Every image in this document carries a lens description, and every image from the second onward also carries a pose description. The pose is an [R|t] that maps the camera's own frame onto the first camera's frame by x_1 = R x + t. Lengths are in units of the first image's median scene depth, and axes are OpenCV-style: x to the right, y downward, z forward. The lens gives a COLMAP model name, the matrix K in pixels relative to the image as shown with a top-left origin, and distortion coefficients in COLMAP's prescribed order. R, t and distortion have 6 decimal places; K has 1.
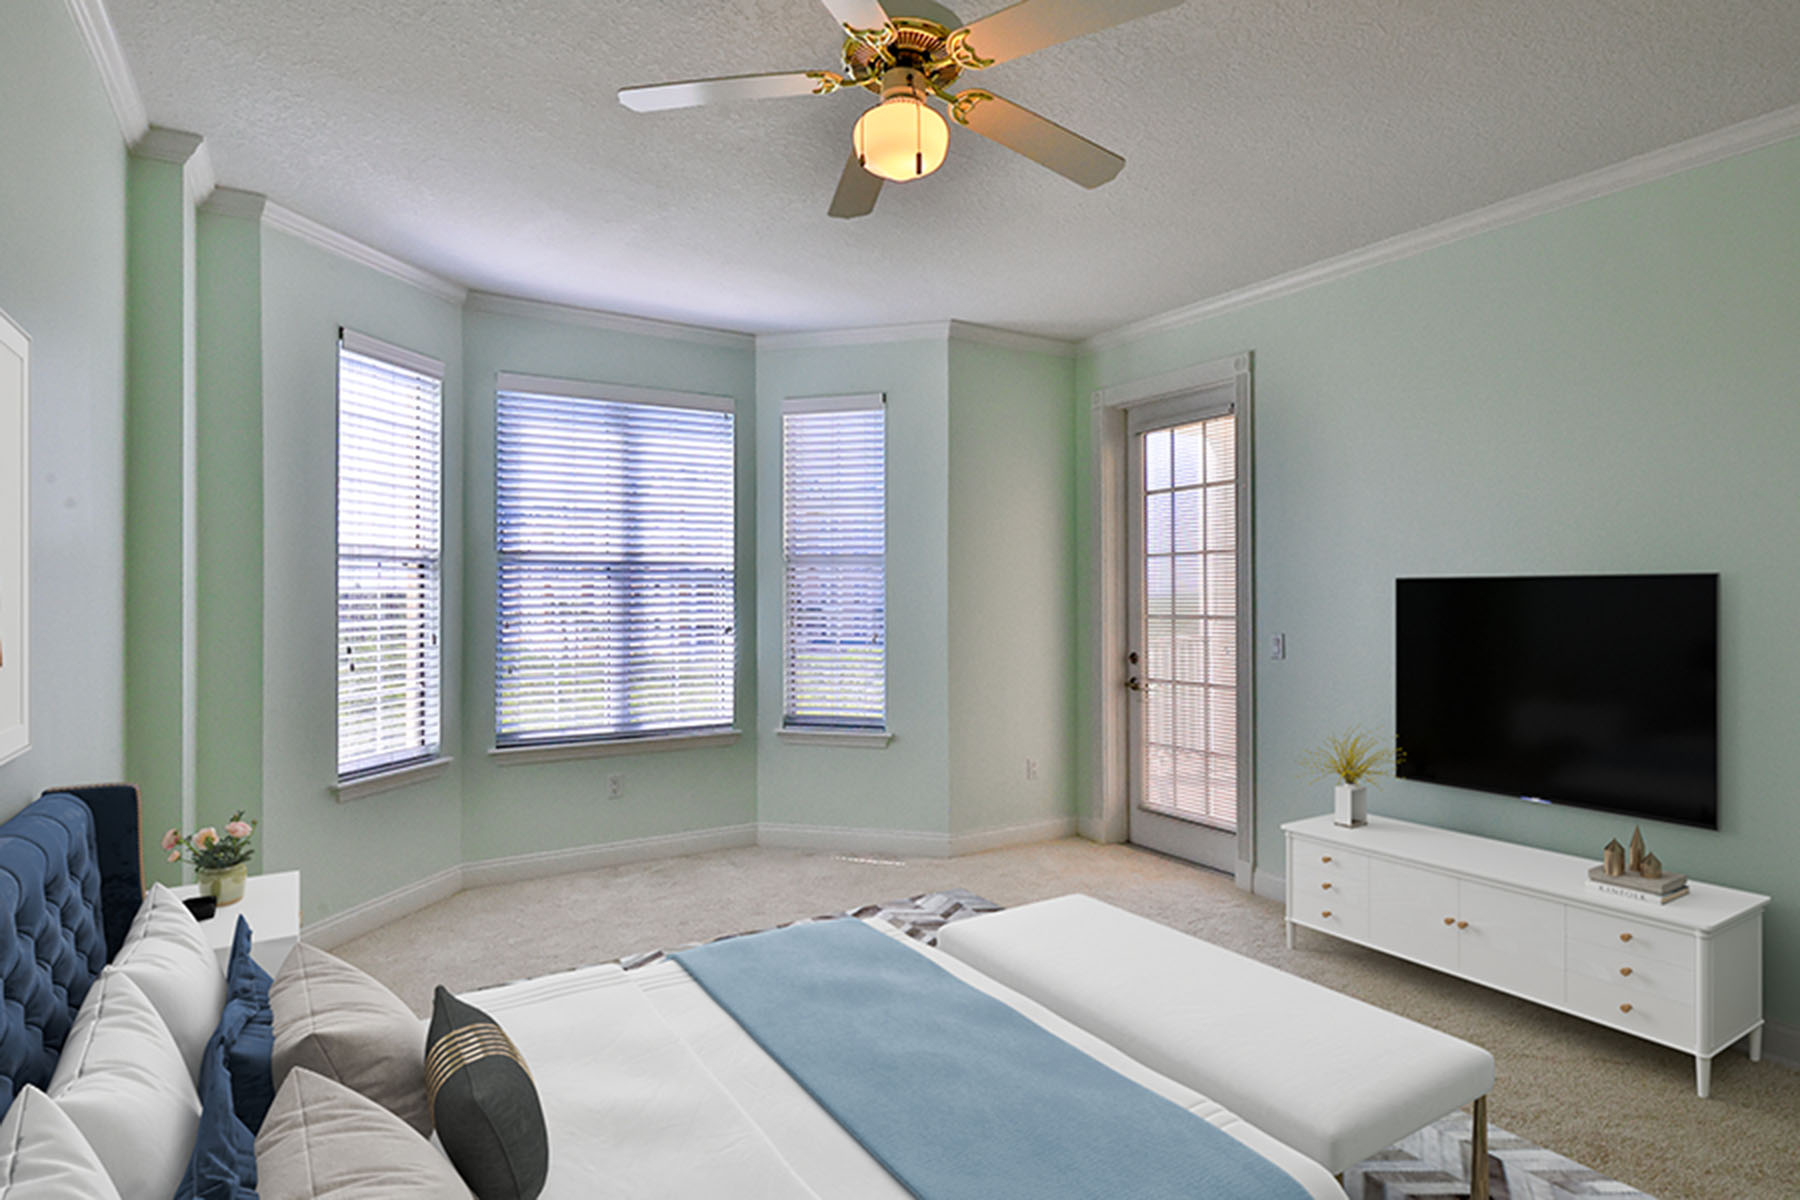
lens RADIAL K [[938.8, 0, 906.3], [0, 938.8, 599.5], [0, 0, 1]] dist [0.002906, 0.000518]
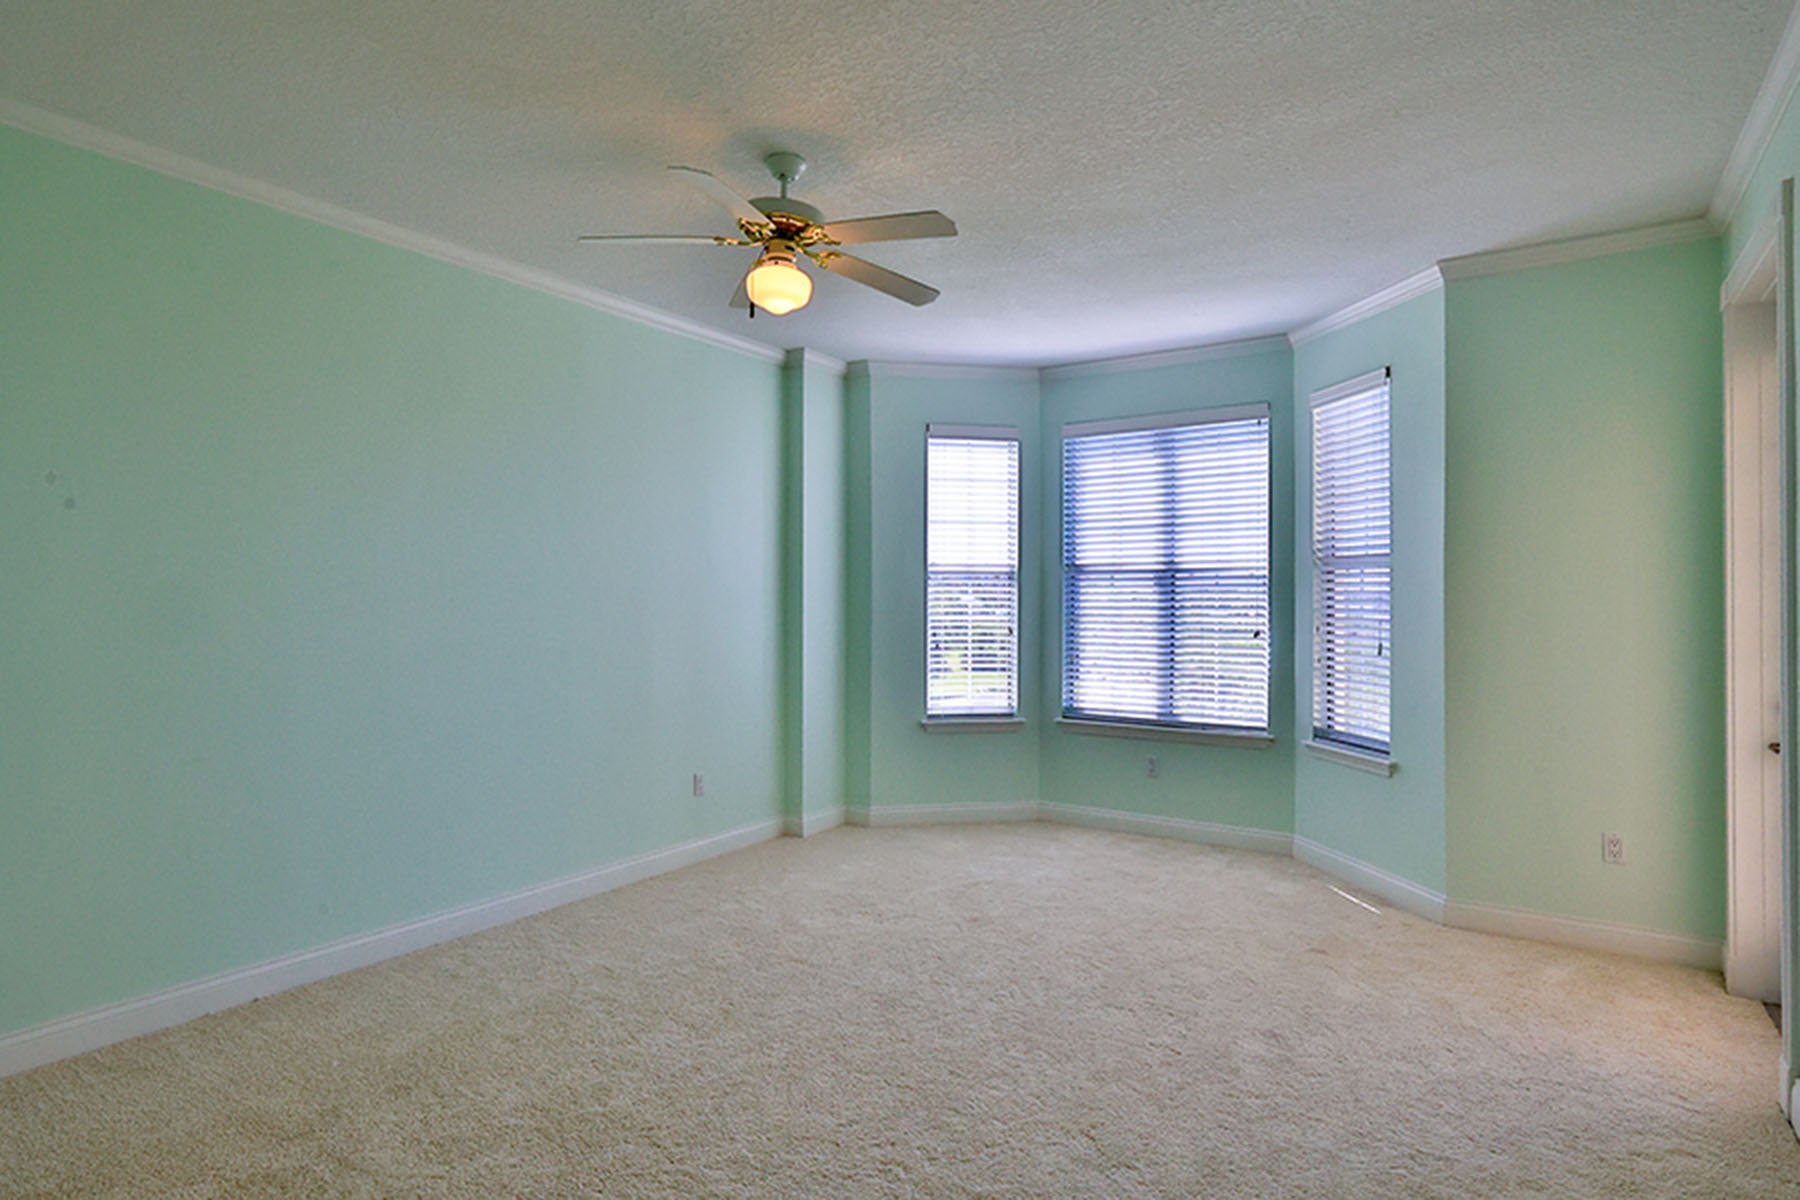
lens RADIAL K [[938.8, 0, 906.3], [0, 938.8, 599.5], [0, 0, 1]] dist [0.002906, 0.000518]
pose [[0.430533, 0.001874, -0.902573, 0.570435], [-0.007778, 0.999968, -0.001634, 0.000002], [0.902541, 0.007724, 0.430534, 0.229277]]
